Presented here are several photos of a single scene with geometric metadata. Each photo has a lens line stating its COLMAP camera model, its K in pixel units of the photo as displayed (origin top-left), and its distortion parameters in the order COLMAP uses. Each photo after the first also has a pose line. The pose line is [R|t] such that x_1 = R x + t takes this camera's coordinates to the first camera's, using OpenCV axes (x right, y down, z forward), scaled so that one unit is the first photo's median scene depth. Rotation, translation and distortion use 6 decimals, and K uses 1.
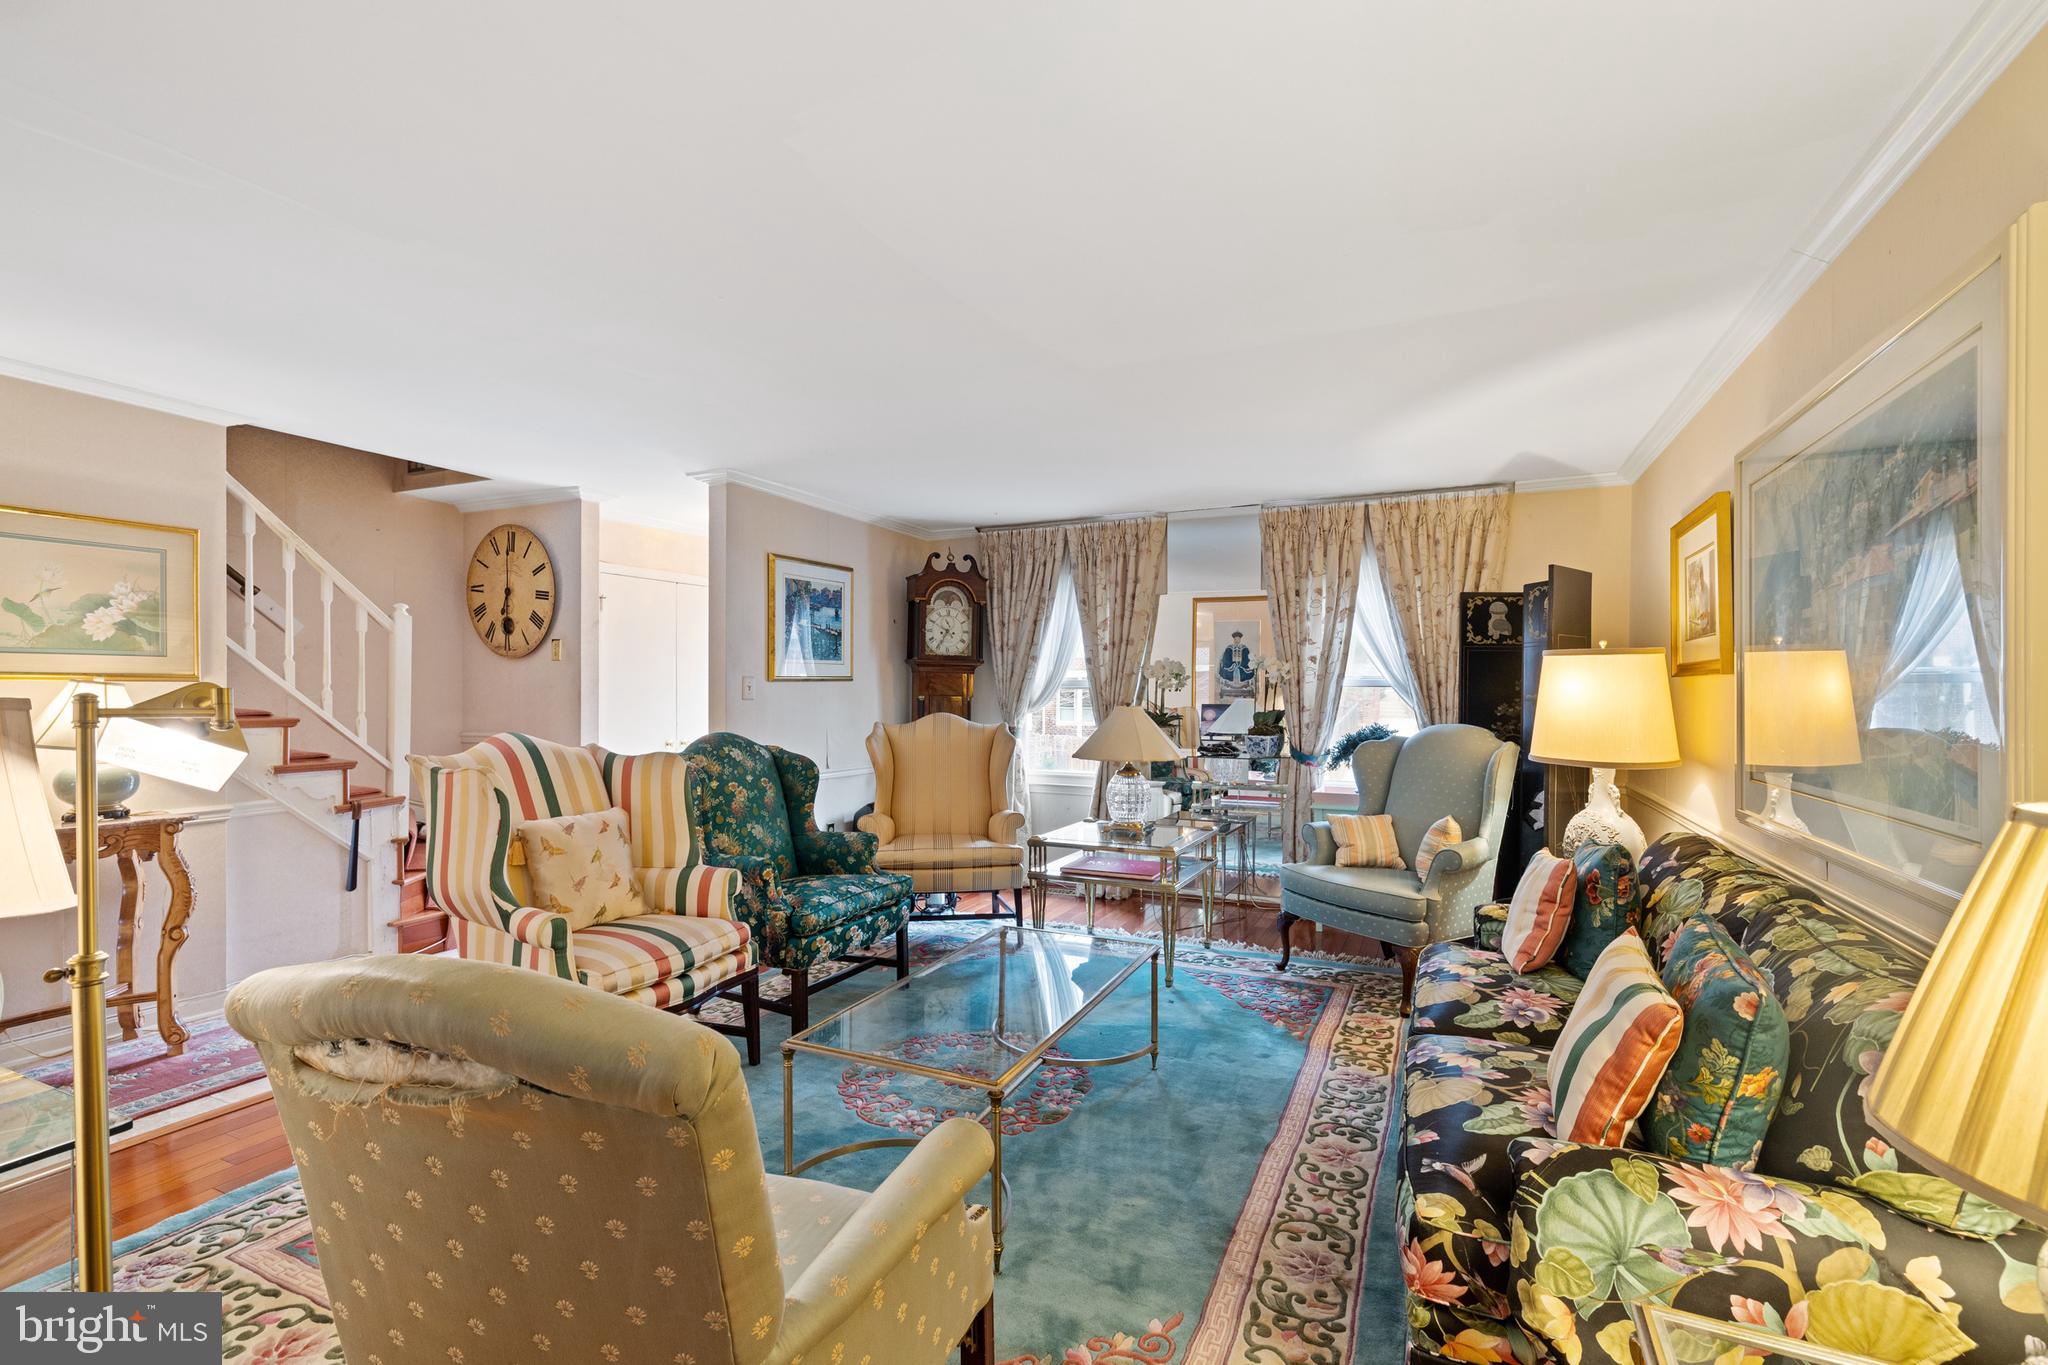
lens RADIAL K [[901.8, 0, 1024.1], [0, 901.8, 692.7], [0, 0, 1]] dist [0.000533, 0.000017]
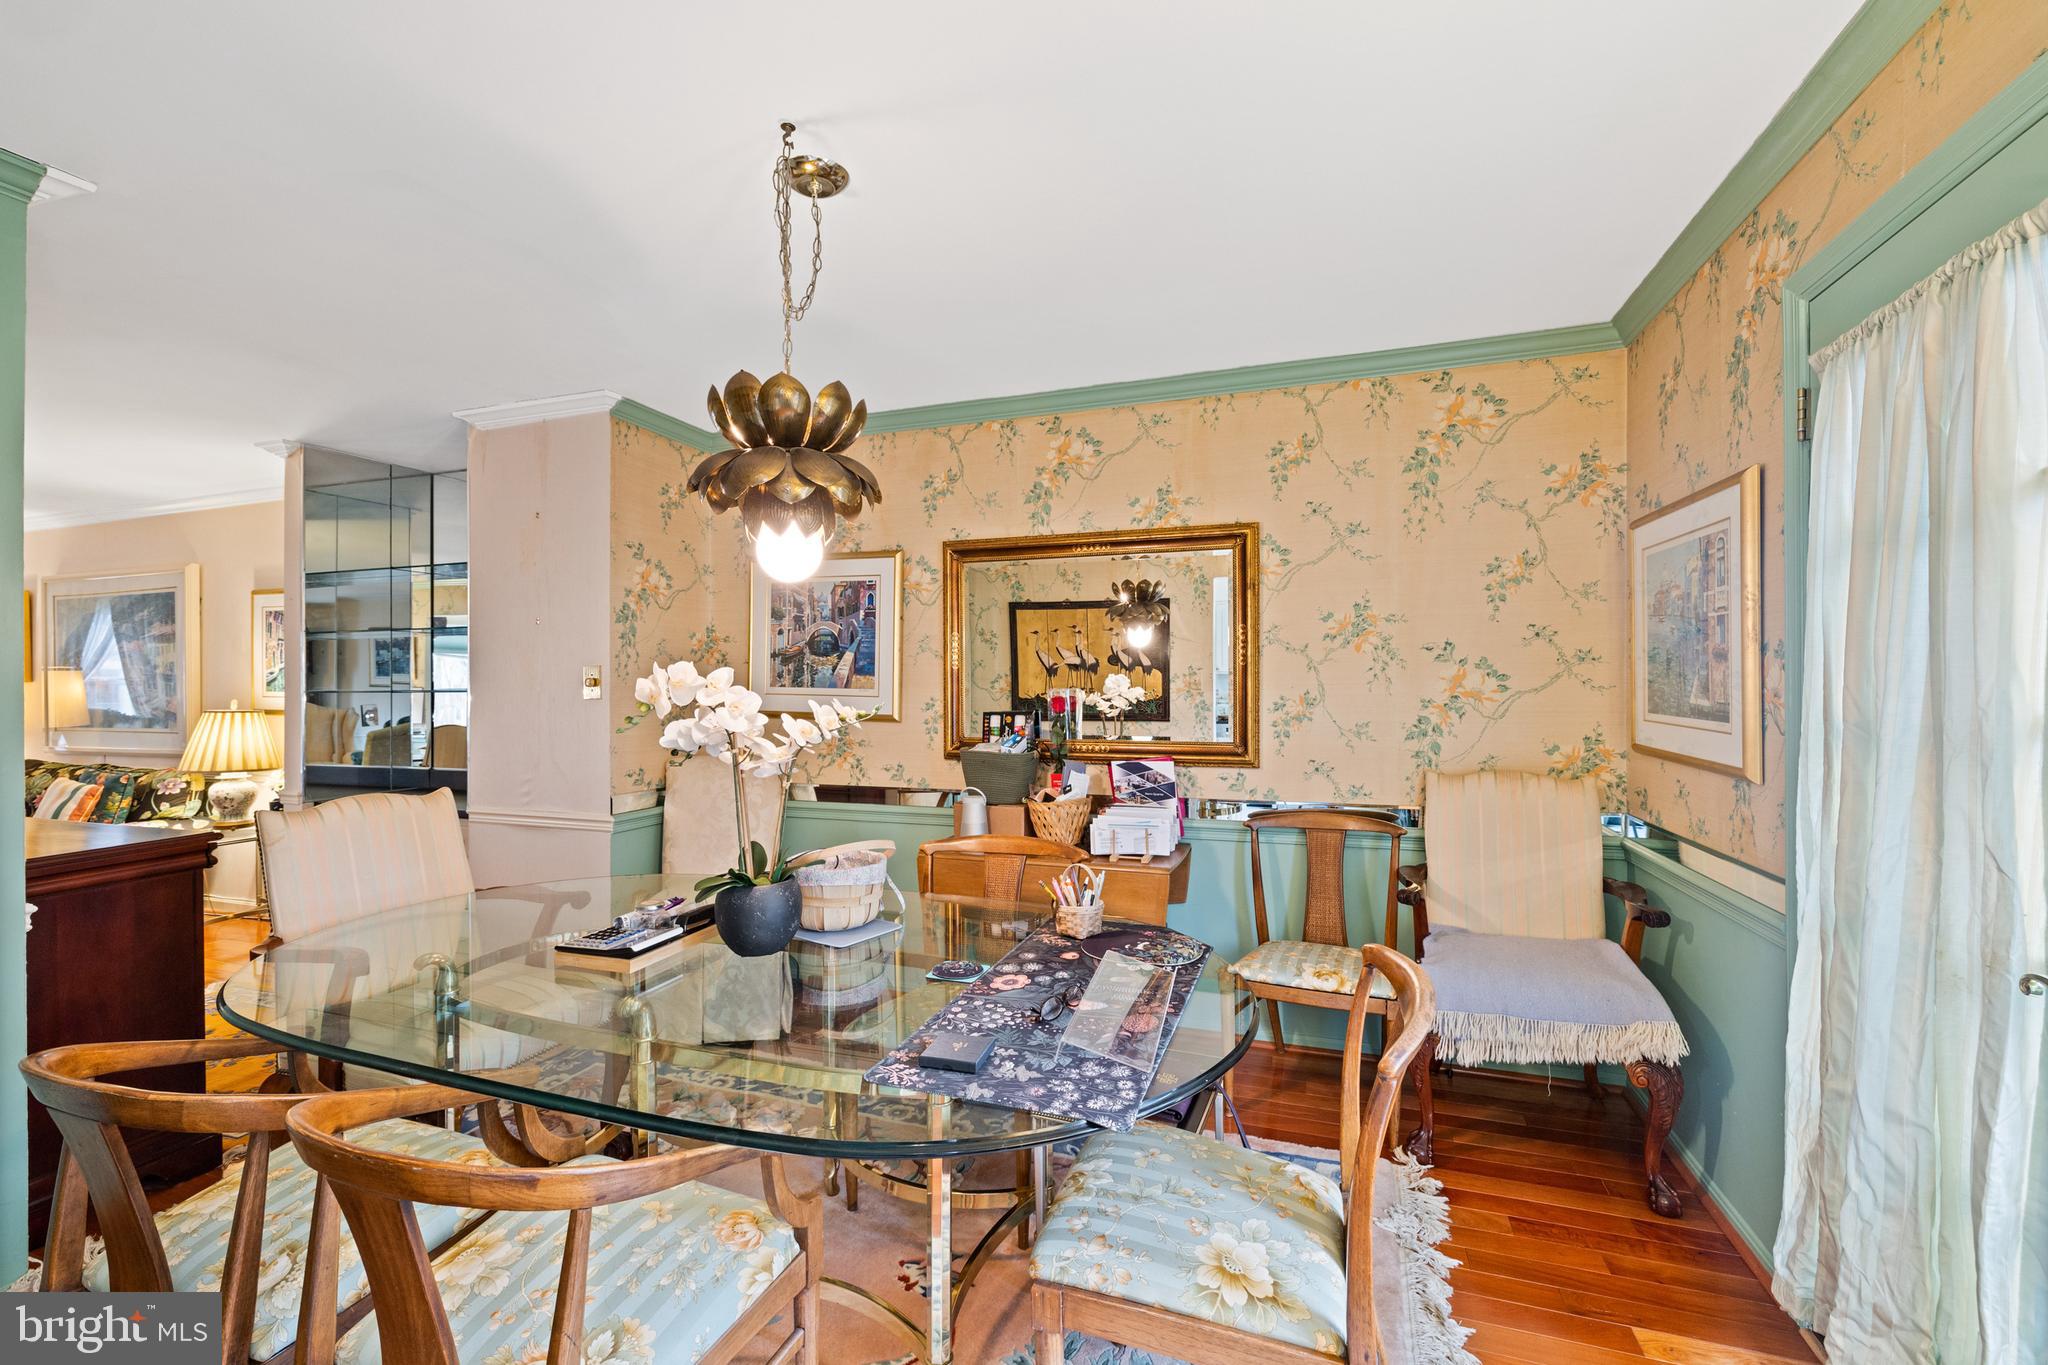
lens RADIAL K [[873.4, 0, 1024.0], [0, 873.4, 682.5], [0, 0, 1]] dist [0.001787, 0.000280]
pose [[-0.101822, 0.002761, 0.994799, -0.826266], [0.008036, 0.999966, -0.001953, 0.000658], [-0.994770, 0.007795, -0.101841, -0.599917]]
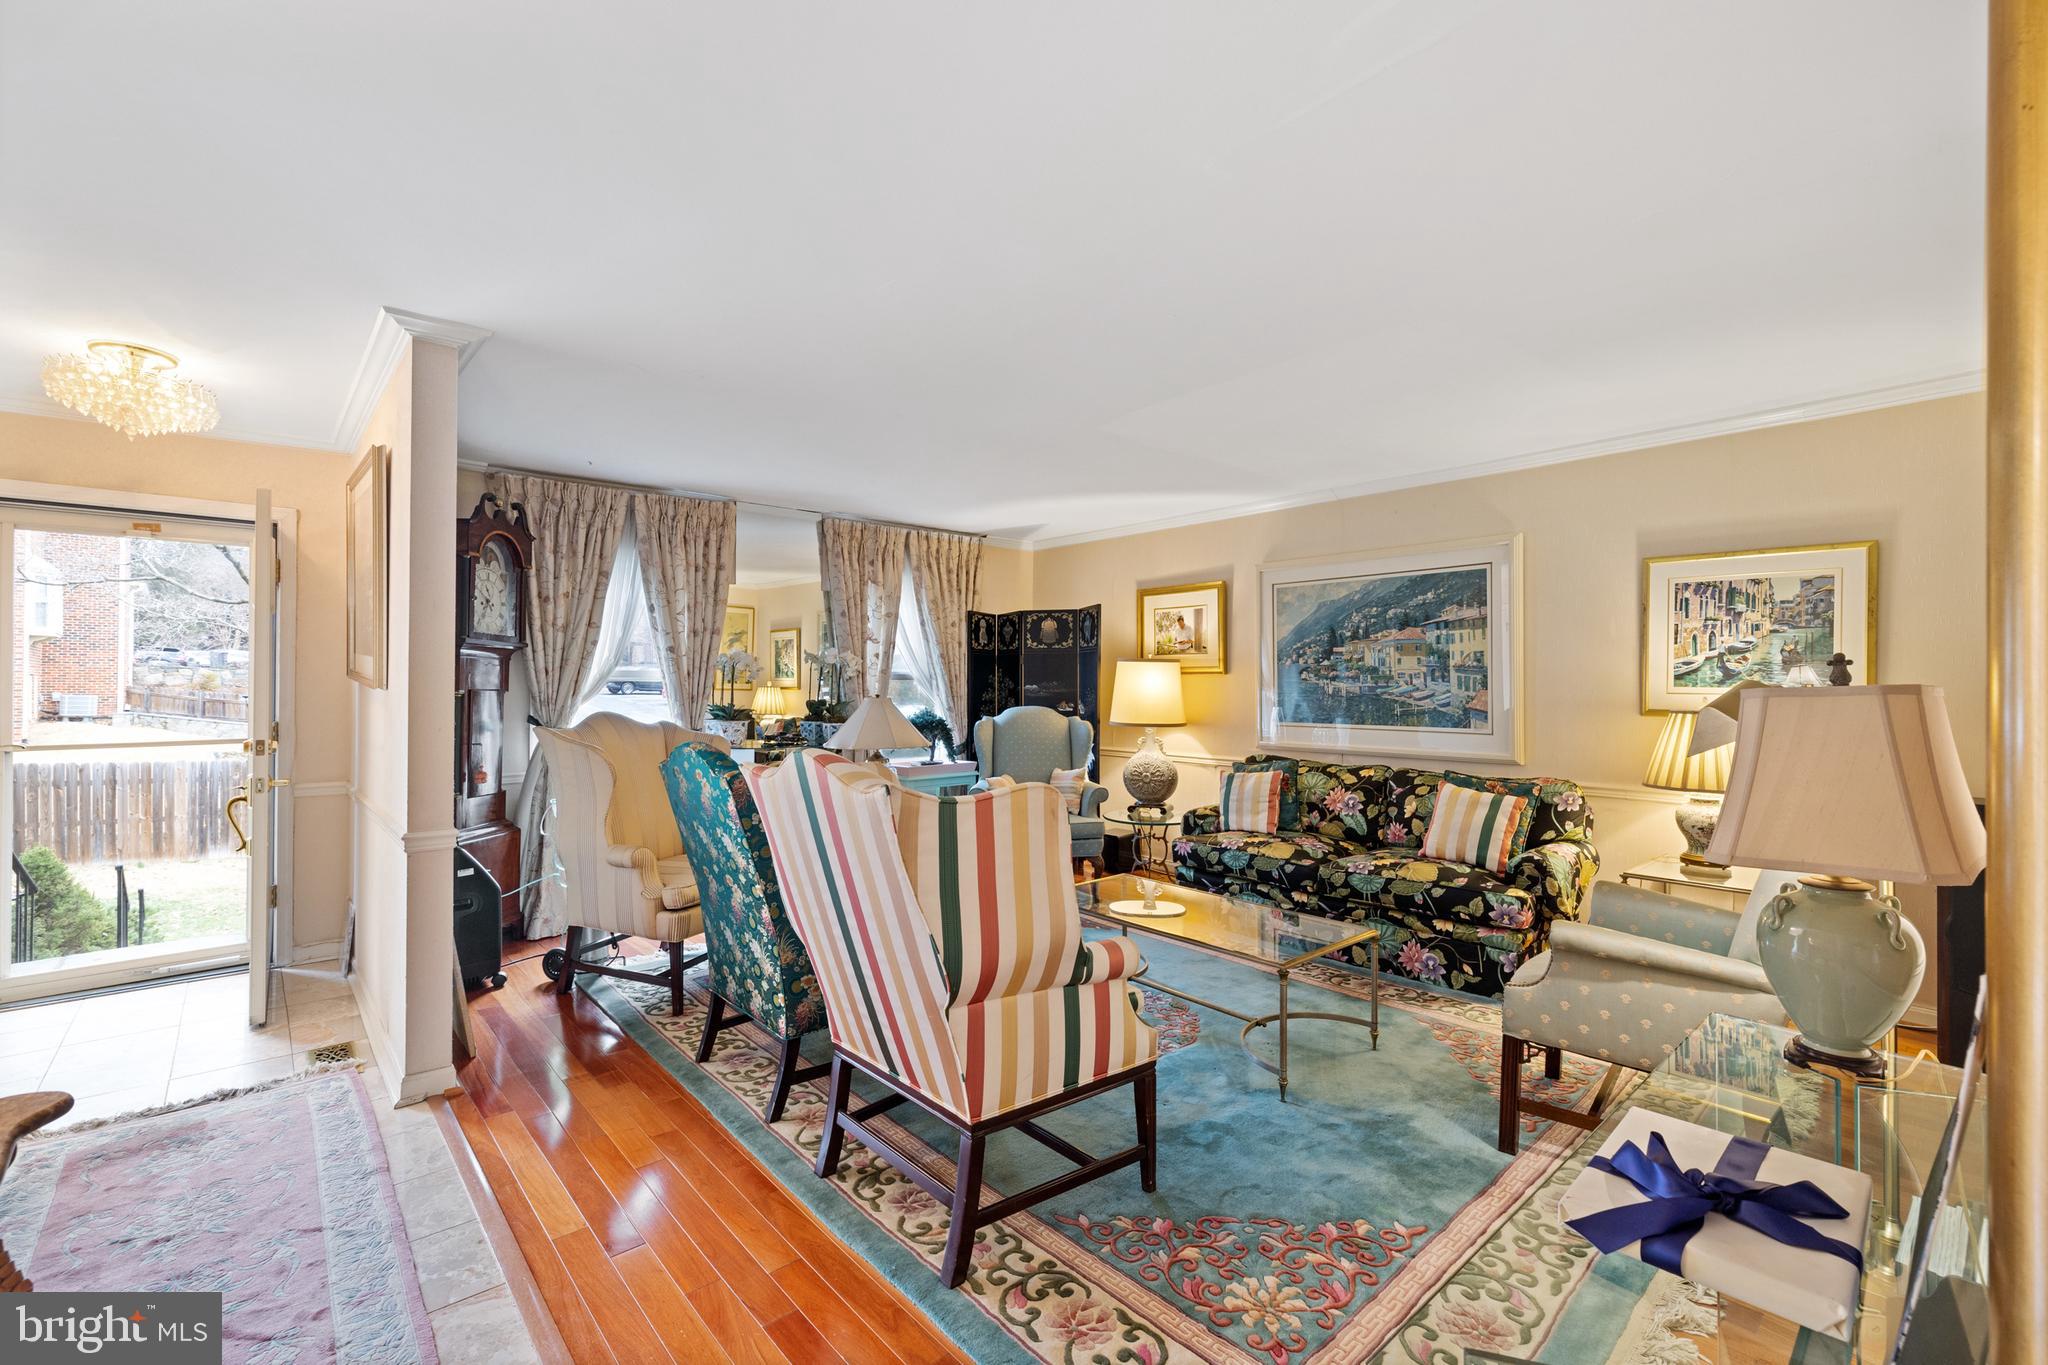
lens RADIAL K [[883.6, 0, 1029.0], [0, 883.6, 674.8], [0, 0, 1]] dist [0.004850, 0.000216]
pose [[0.392866, 0.006935, 0.919569, -0.696295], [0.001461, 0.999966, -0.008165, -0.003021], [-0.919594, 0.004551, 0.392843, 0.384410]]
